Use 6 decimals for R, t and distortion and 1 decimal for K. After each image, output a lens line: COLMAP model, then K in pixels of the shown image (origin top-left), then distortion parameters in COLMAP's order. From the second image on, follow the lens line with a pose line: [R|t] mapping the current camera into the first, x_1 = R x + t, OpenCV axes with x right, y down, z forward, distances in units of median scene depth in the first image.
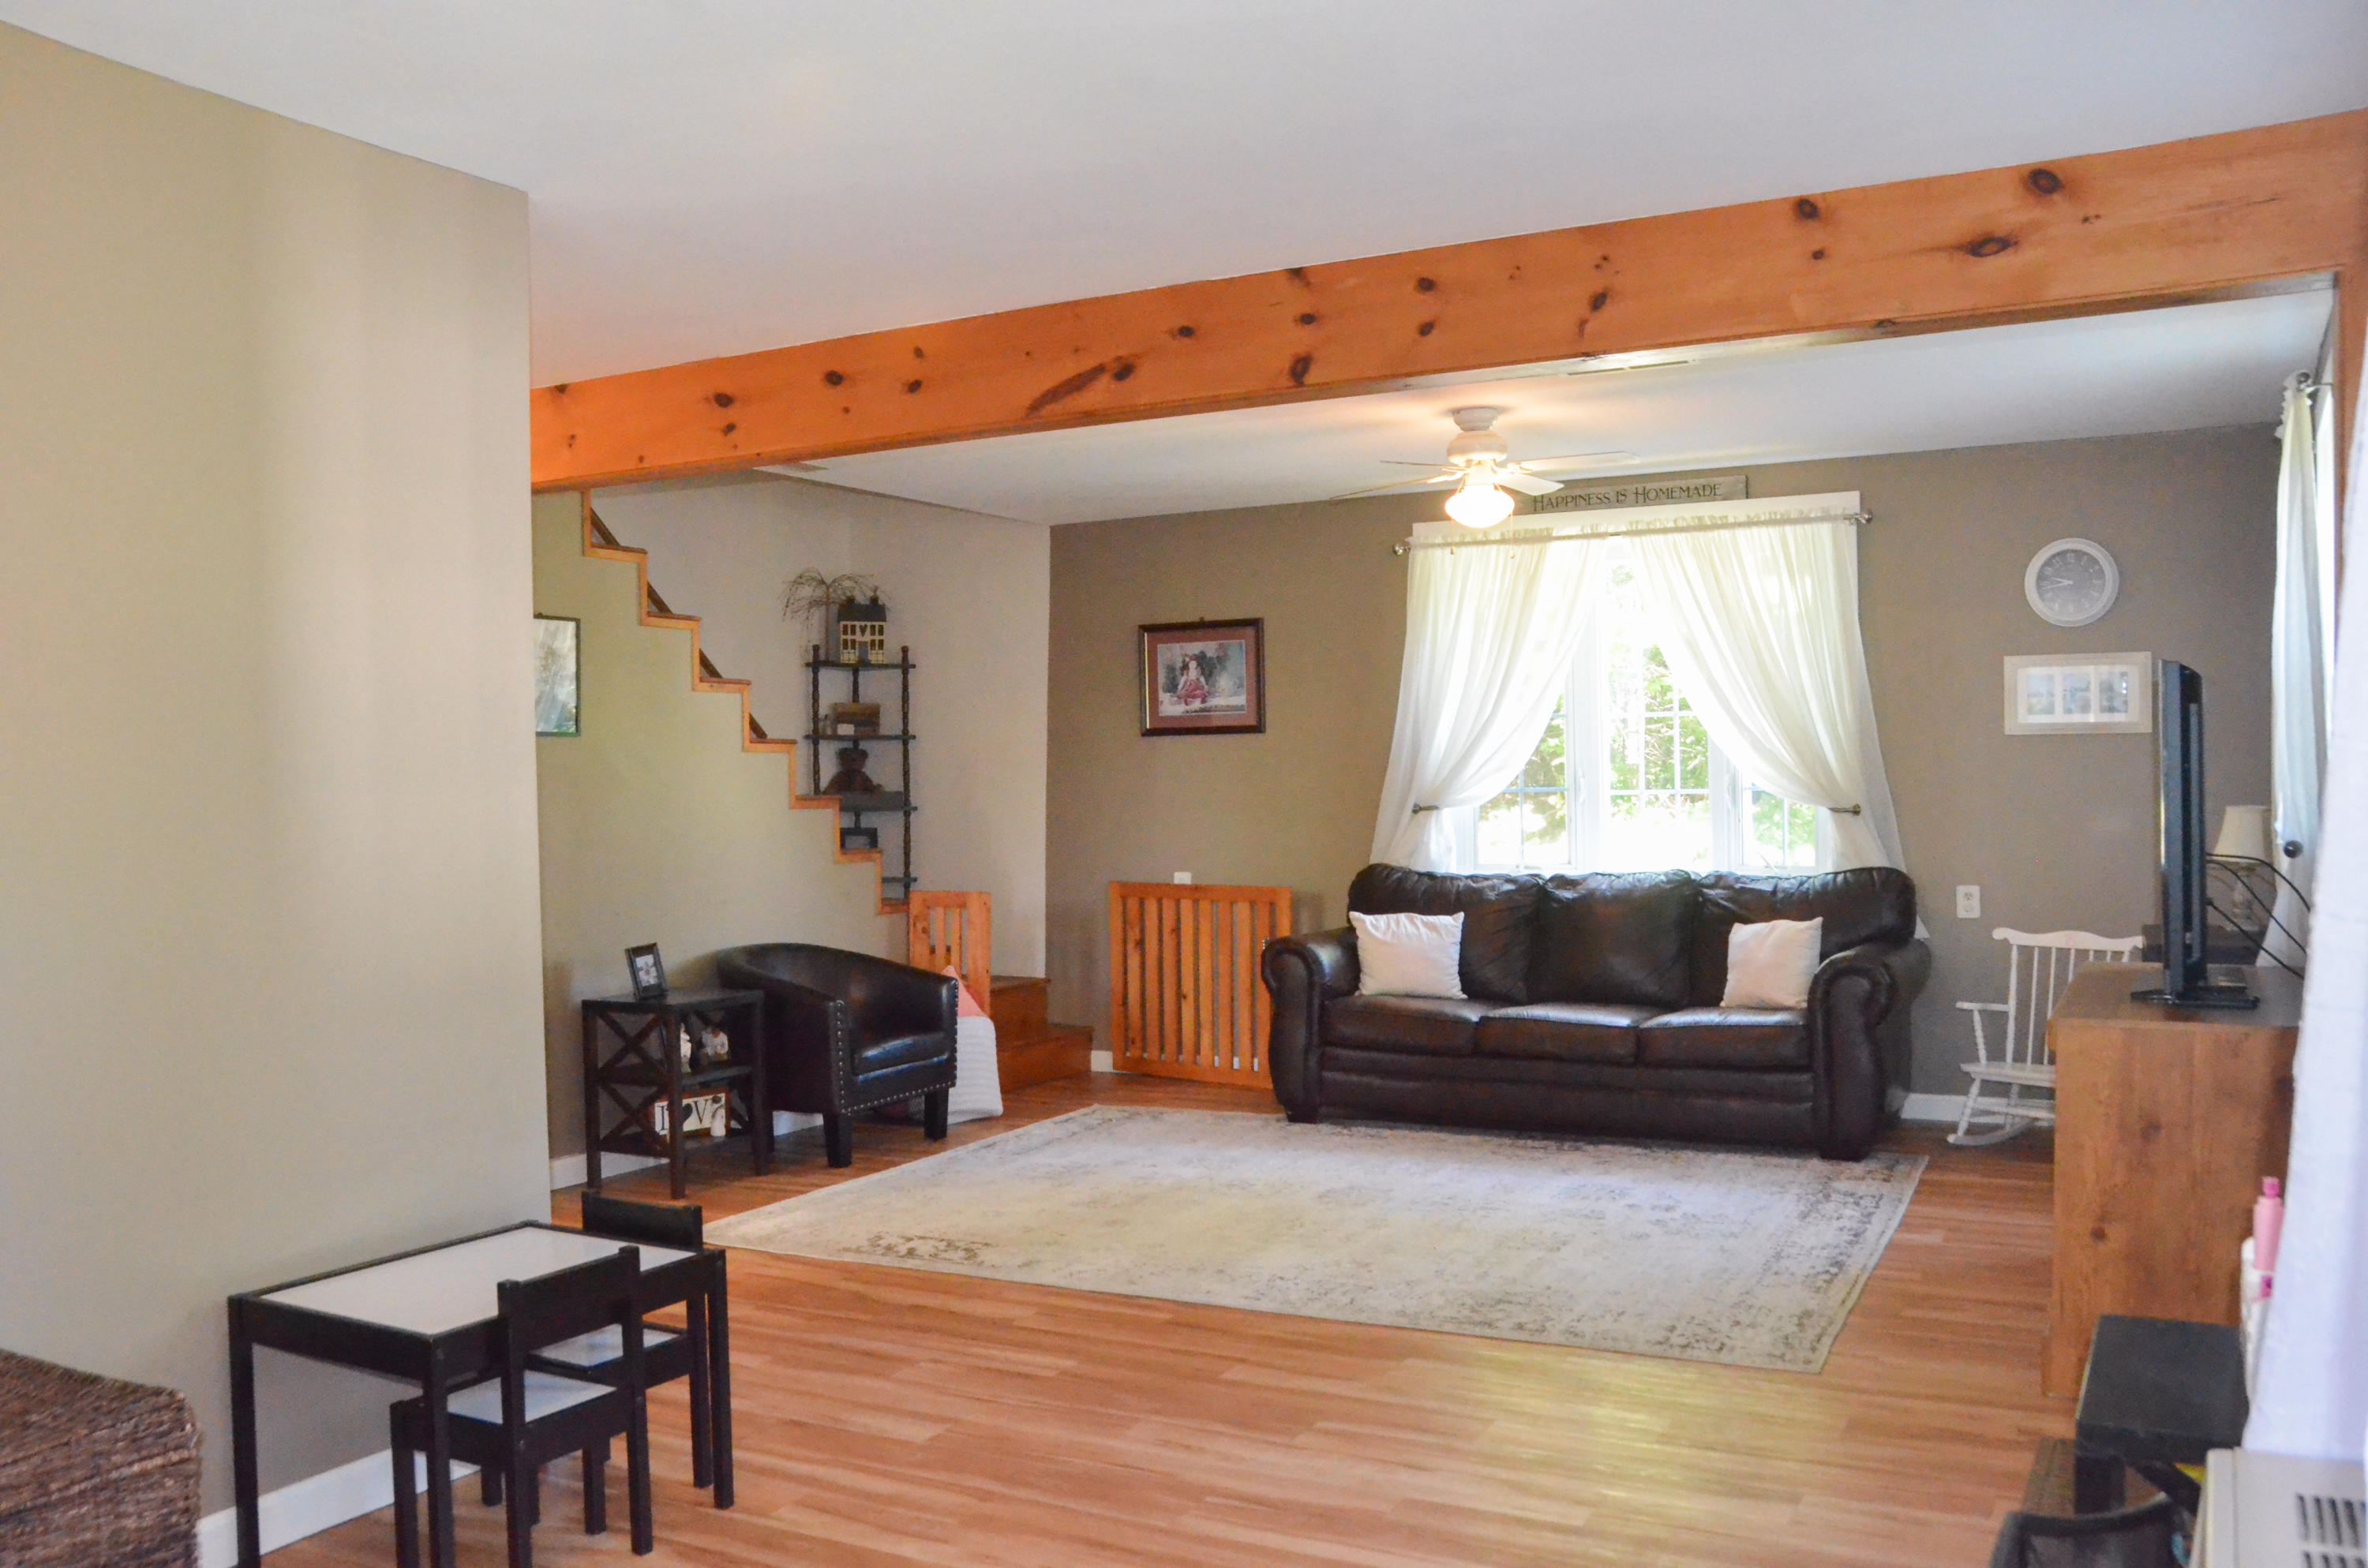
lens RADIAL K [[1971.4, 0, 1178.4], [0, 1971.4, 791.1], [0, 0, 1]] dist [-0.007986, -0.000605]
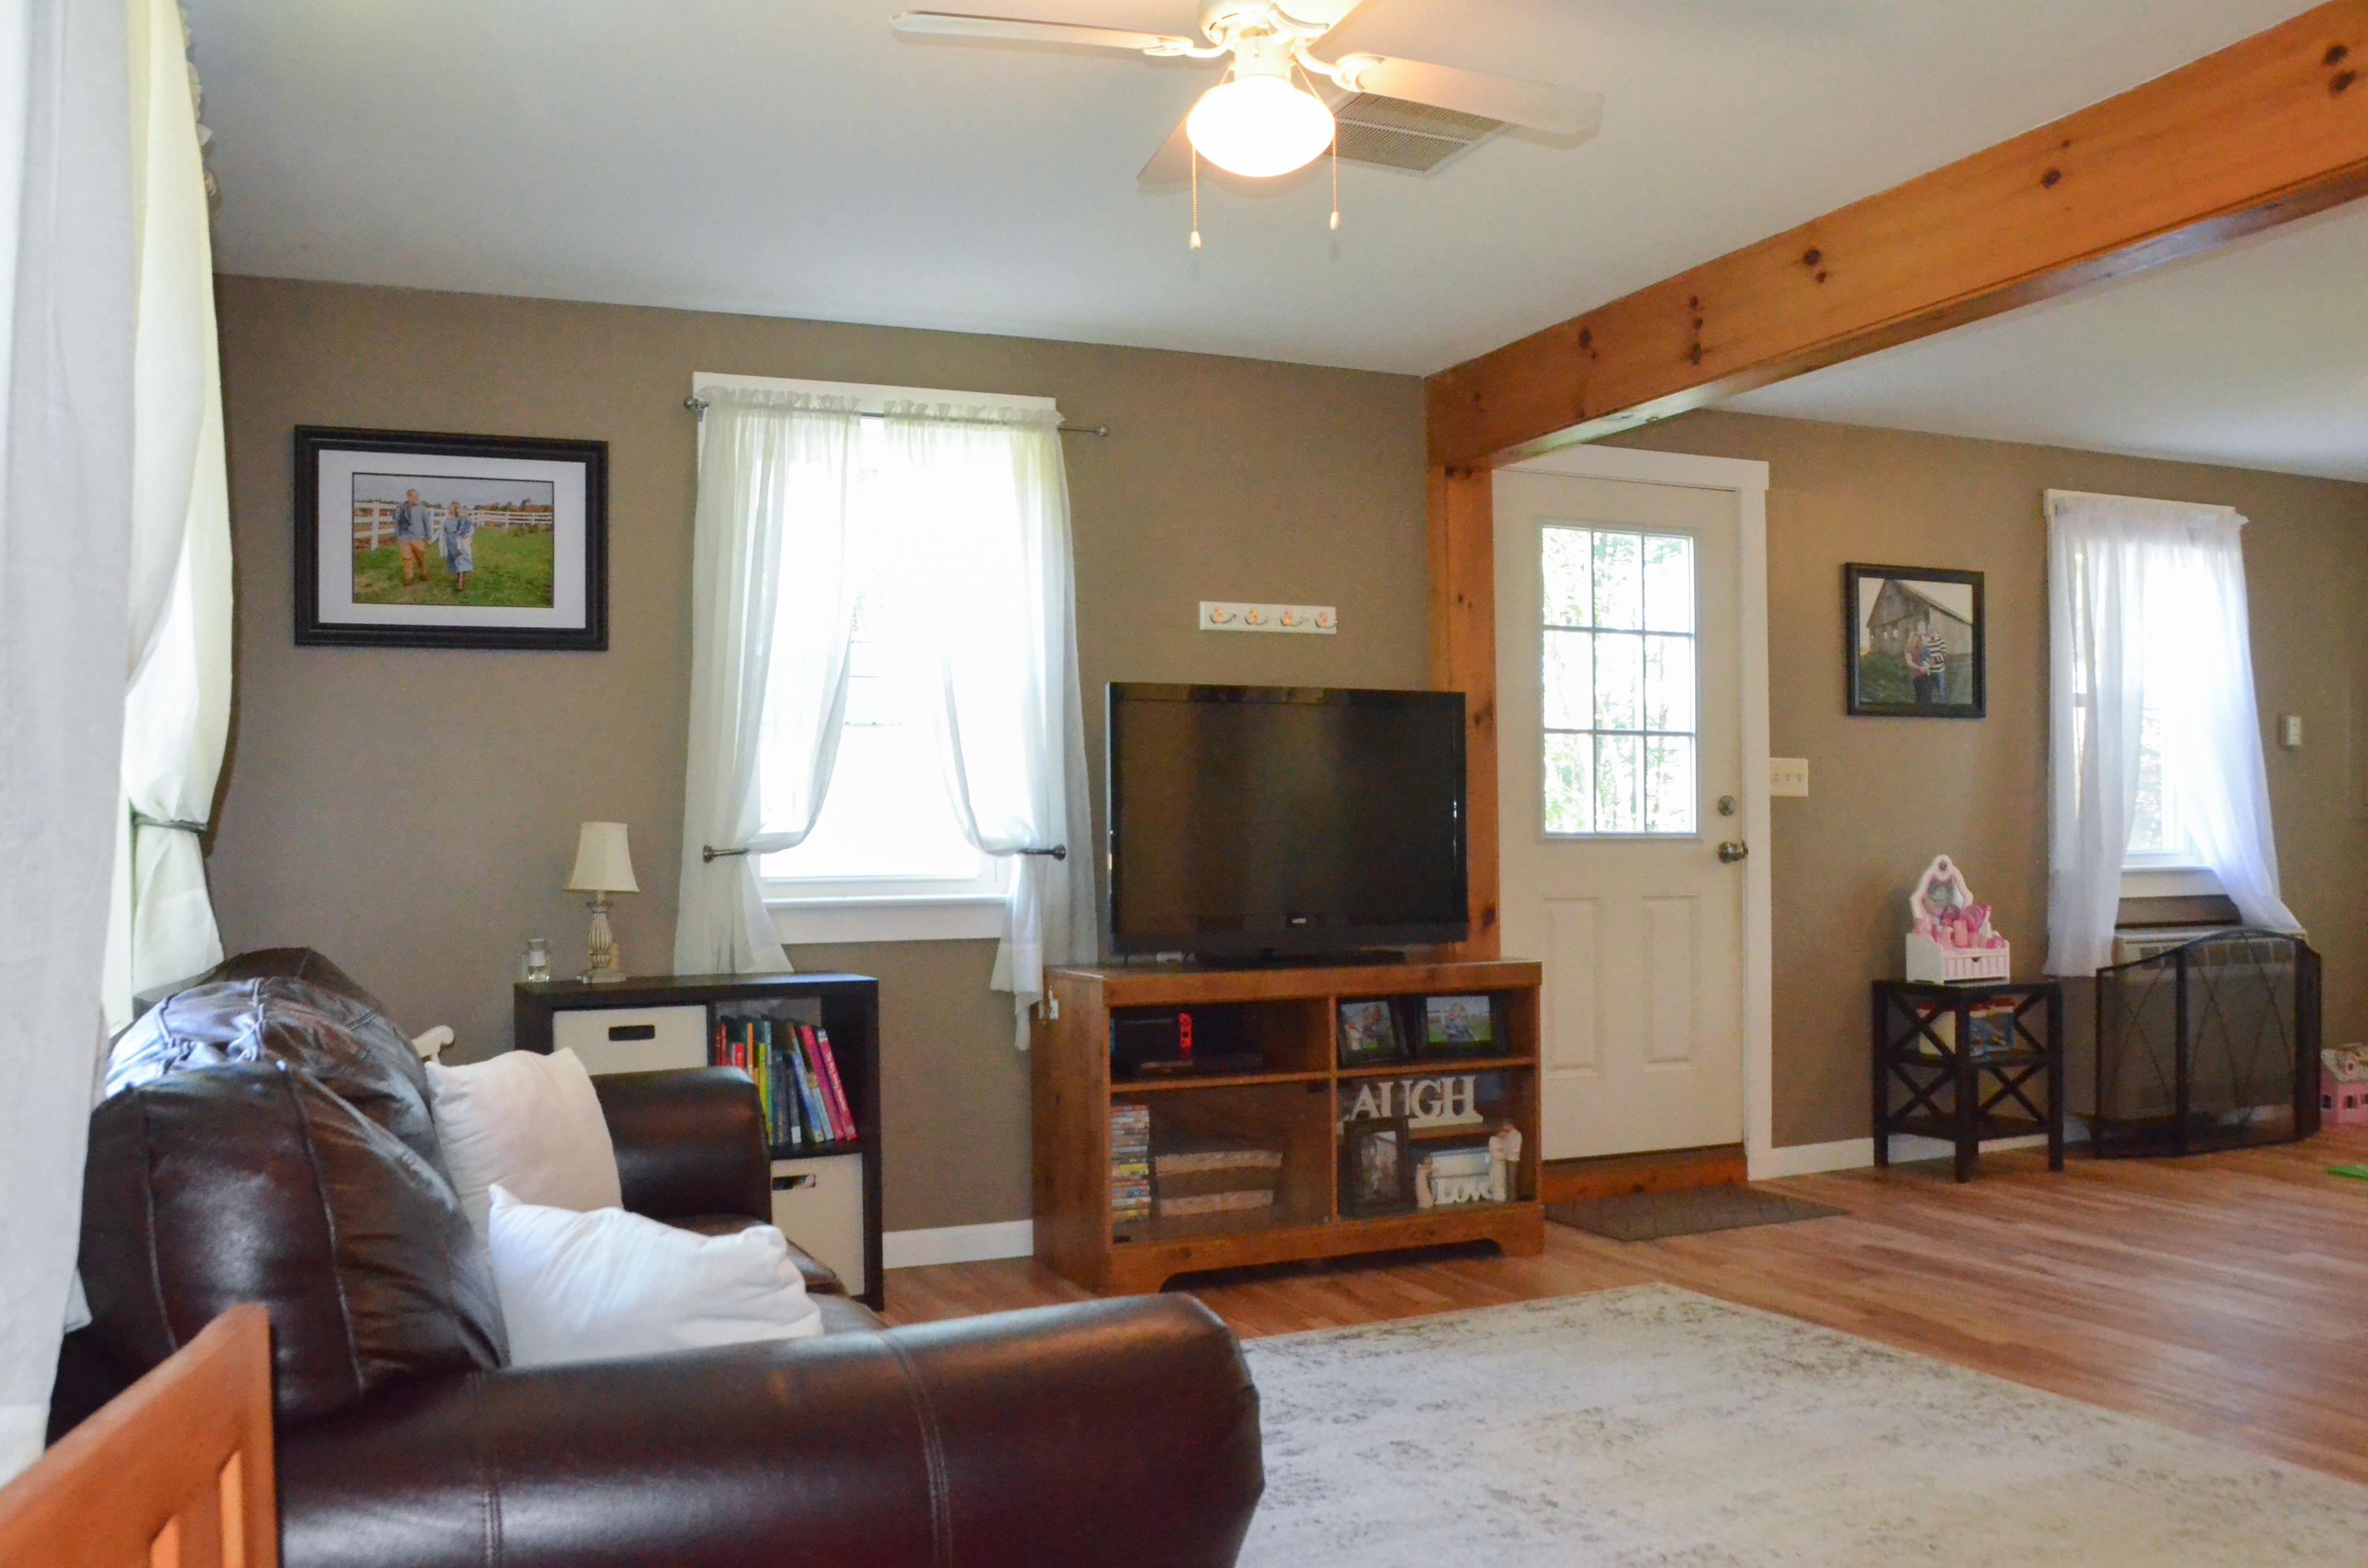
lens RADIAL K [[1937.2, 0, 1182.0], [0, 1937.2, 797.6], [0, 0, 1]] dist [-0.118583, 0.080270]
pose [[-0.788664, 0.030545, 0.614065, -0.138091], [0.013135, 0.999374, -0.032842, 0.038622], [-0.614684, -0.017836, -0.788572, 1.871123]]
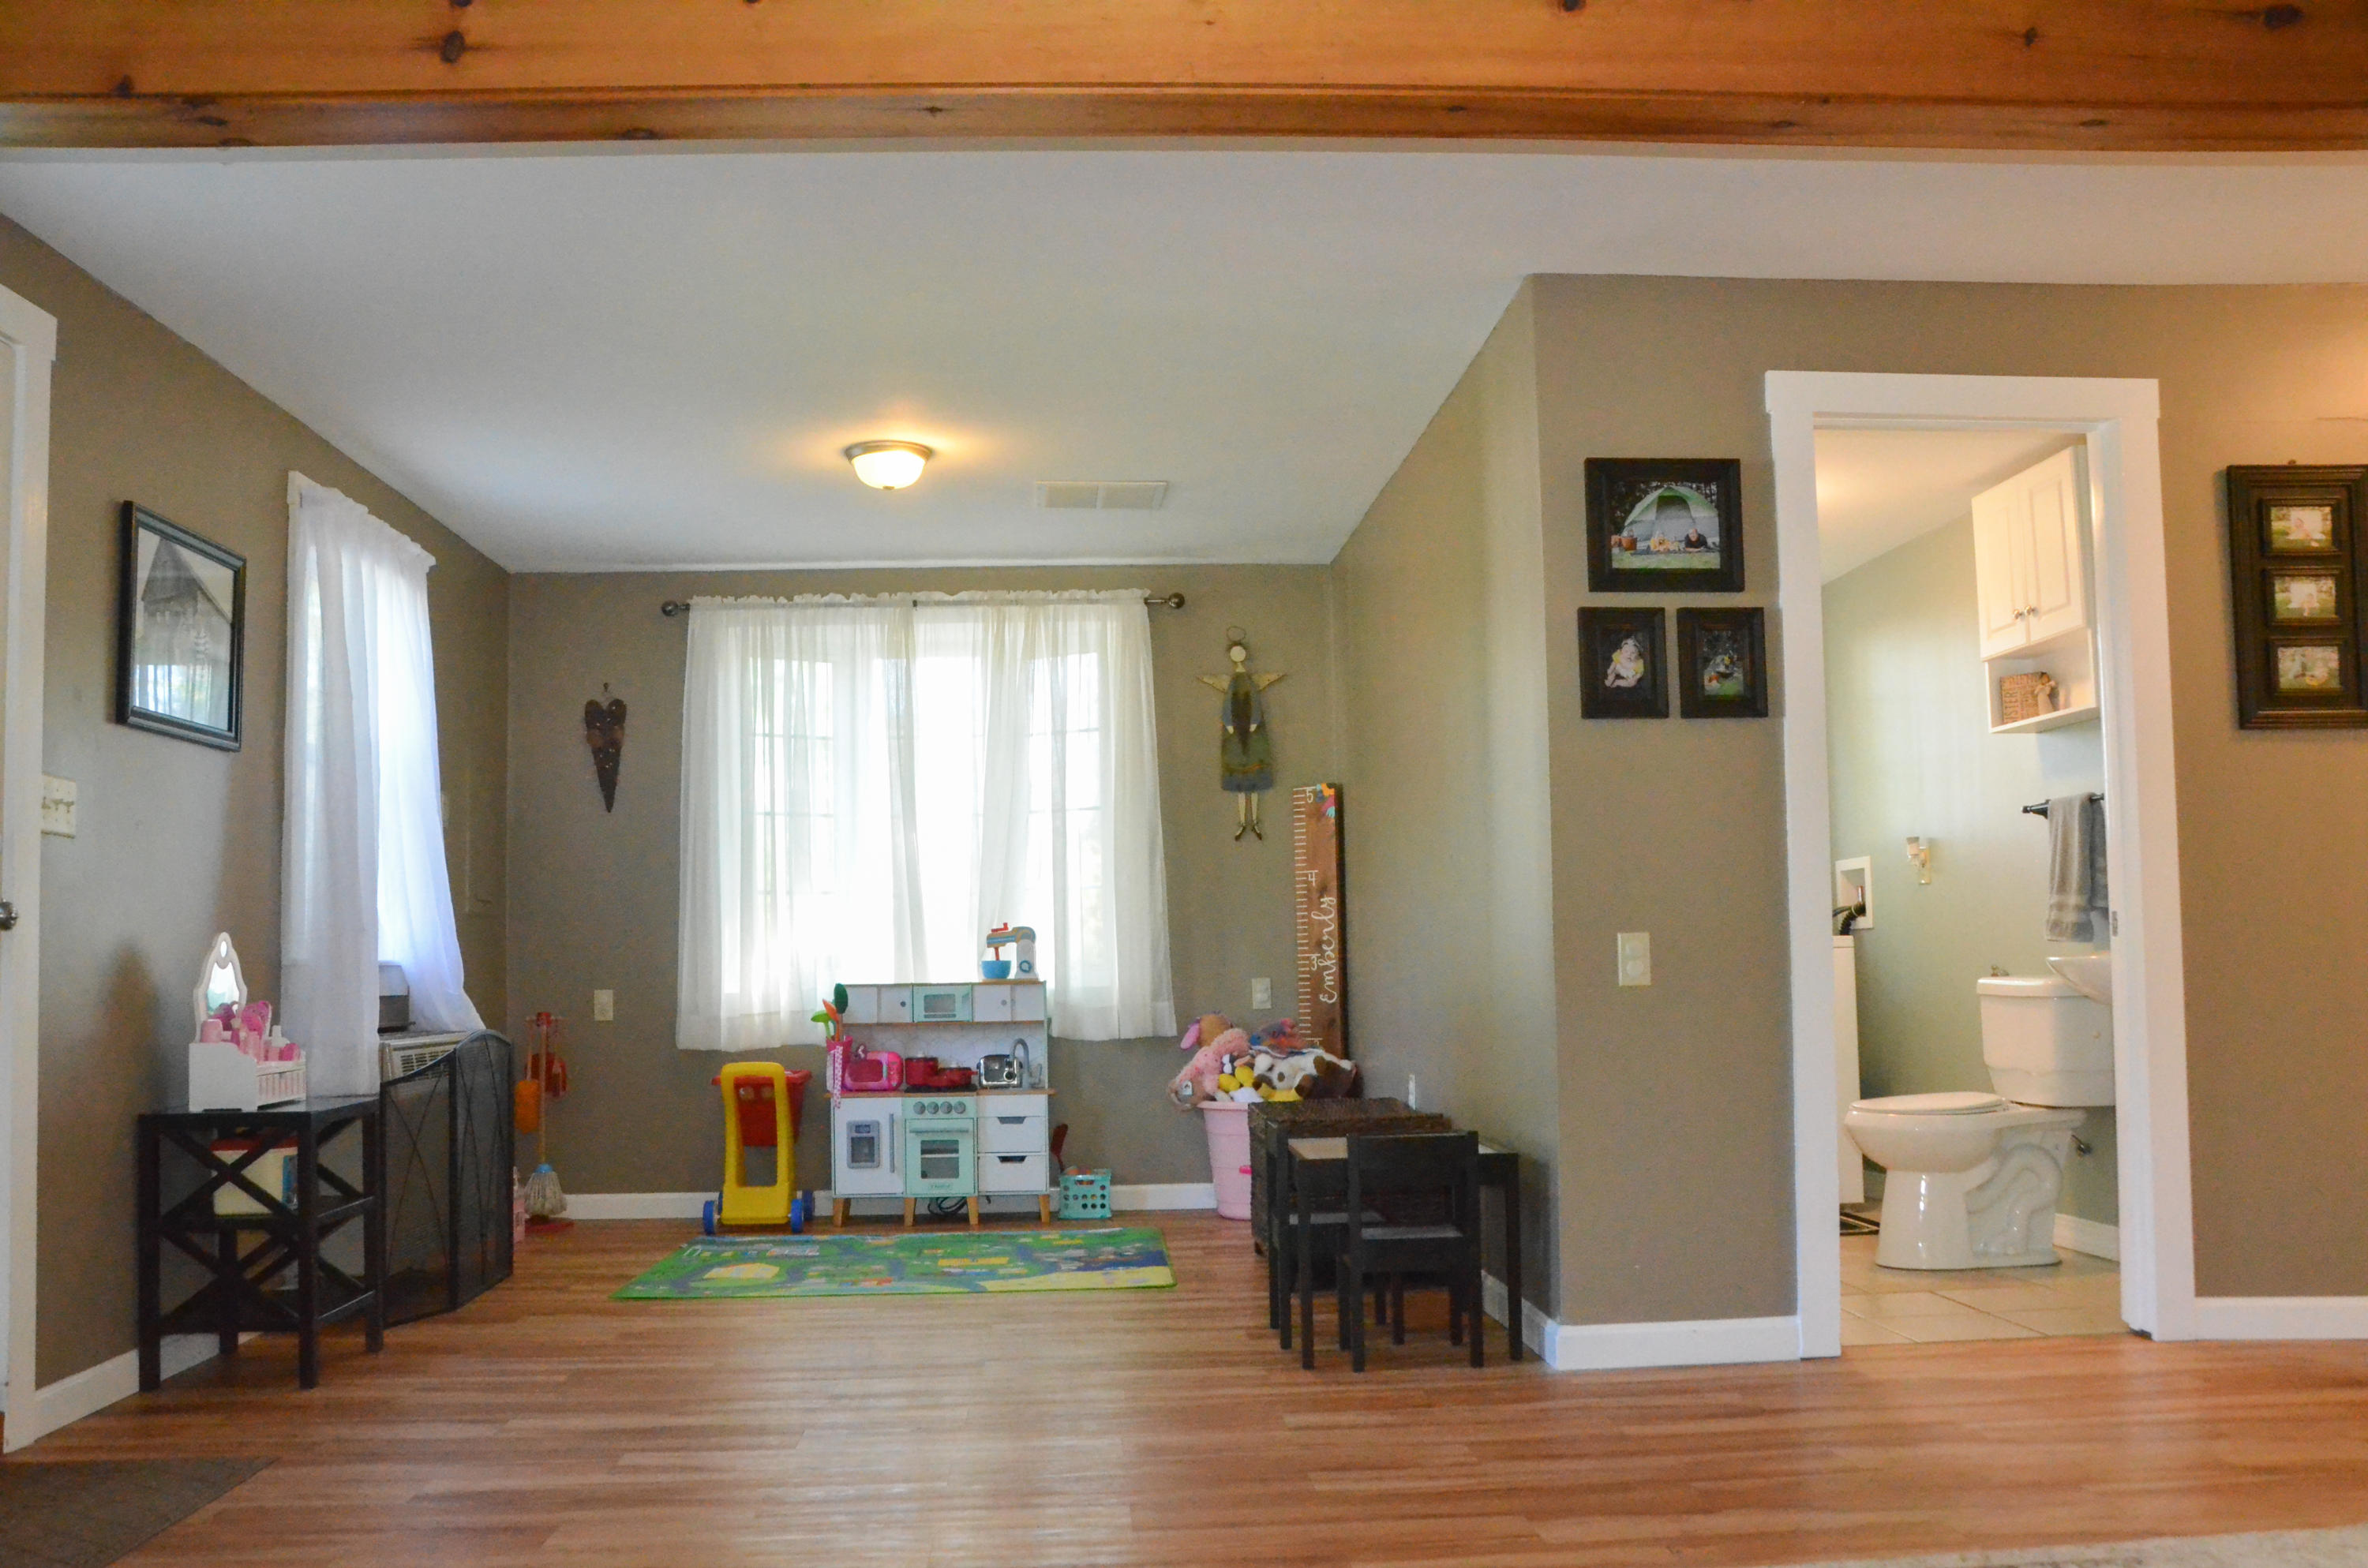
lens RADIAL K [[1937.2, 0, 1213.8], [0, 1937.2, 832.7], [0, 0, 1]] dist [-0.118583, 0.080270]
pose [[-0.852779, -0.008205, -0.522207, 0.357085], [0.033146, 0.997011, -0.069794, 0.076327], [0.521218, -0.076829, -0.849958, 1.538316]]
